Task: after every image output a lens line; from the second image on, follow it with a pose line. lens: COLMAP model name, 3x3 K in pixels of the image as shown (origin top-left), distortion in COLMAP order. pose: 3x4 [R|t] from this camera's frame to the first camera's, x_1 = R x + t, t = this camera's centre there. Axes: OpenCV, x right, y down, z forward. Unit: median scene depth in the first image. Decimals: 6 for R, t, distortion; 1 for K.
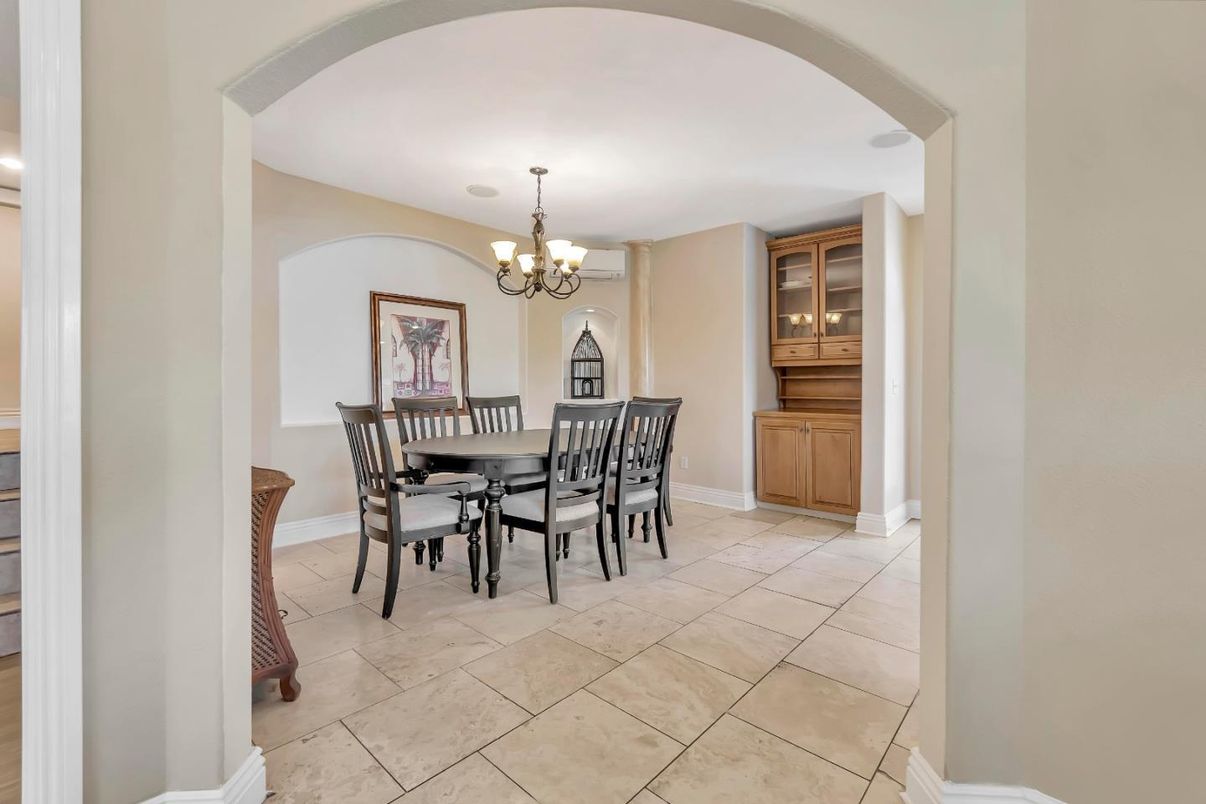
lens RADIAL K [[523.9, 0, 597.8], [0, 523.9, 387.4], [0, 0, 1]] dist [0.001381, 0.000540]
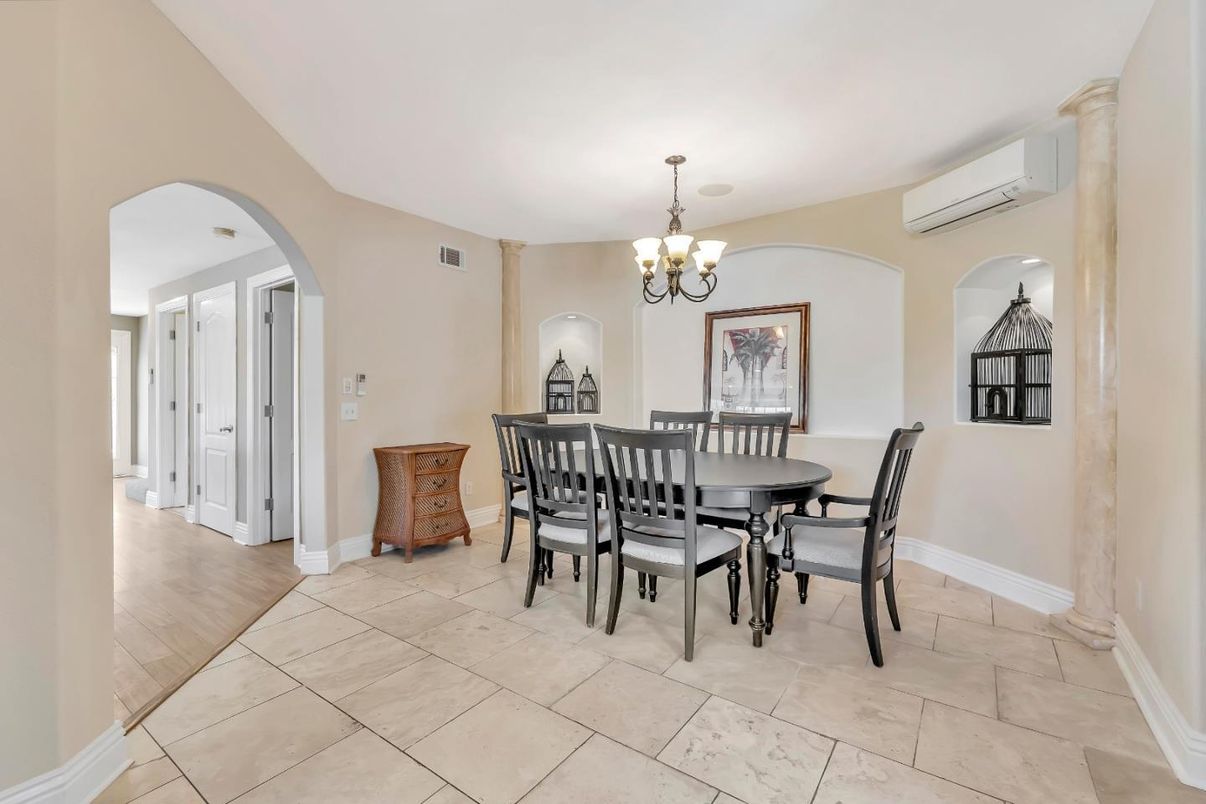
lens RADIAL K [[527.5, 0, 598.9], [0, 527.5, 394.5], [0, 0, 1]] dist [-0.003953, 0.000026]
pose [[0.111973, -0.002095, -0.993709, 0.617535], [0.004927, 0.999987, -0.001553, -0.011826], [0.993699, -0.004722, 0.111981, 0.632229]]
